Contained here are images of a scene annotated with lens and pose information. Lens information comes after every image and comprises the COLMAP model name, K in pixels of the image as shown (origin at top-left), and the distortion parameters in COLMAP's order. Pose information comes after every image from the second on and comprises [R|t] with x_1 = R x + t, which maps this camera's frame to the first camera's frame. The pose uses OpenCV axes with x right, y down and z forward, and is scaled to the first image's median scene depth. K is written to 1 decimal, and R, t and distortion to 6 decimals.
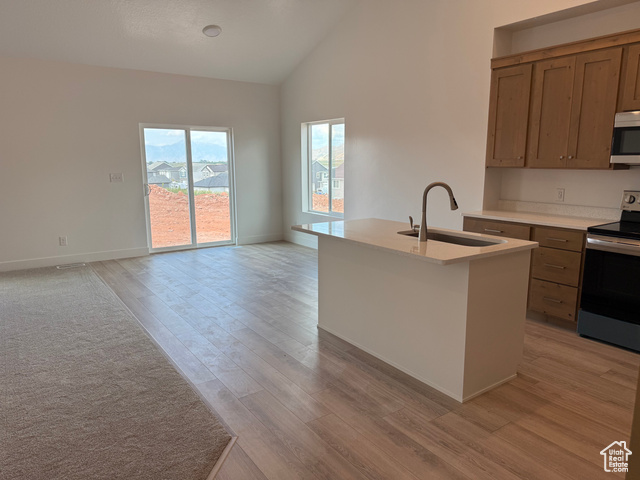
lens RADIAL K [[448.9, 0, 320.0], [0, 448.9, 240.0], [0, 0, 1]] dist [0.056229, -0.074567]
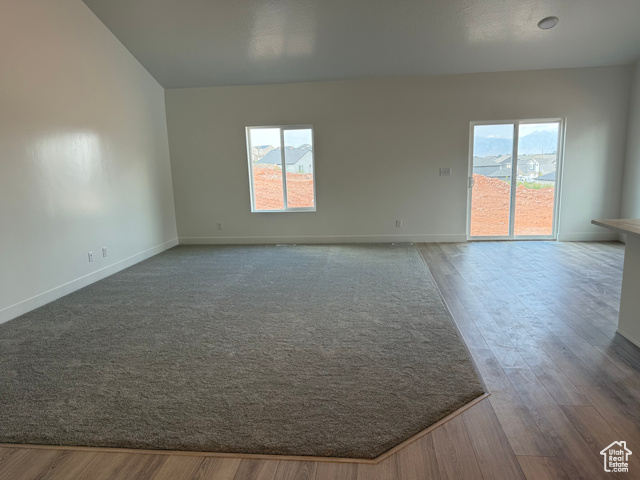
lens RADIAL K [[448.9, 0, 320.0], [0, 448.9, 240.0], [0, 0, 1]] dist [0.056229, -0.074567]
pose [[0.748093, 0.096039, -0.656608, 0.107851], [-0.086777, 0.995133, 0.046686, 0.012378], [0.657896, 0.022053, 0.752786, -0.084315]]
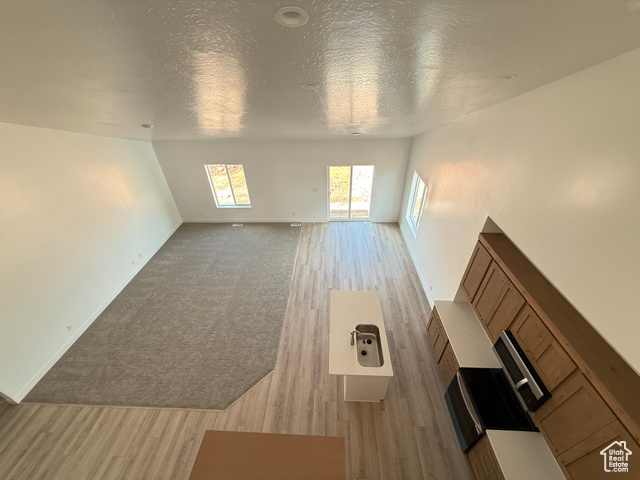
lens RADIAL K [[255.3, 0, 320.0], [0, 255.3, 240.0], [0, 0, 1]] dist [0.000536, 0.000109]
pose [[0.791366, 0.339719, -0.508263, 0.370432], [-0.076591, 0.879931, 0.468886, -0.687710], [0.606526, -0.332132, 0.722367, 0.068358]]
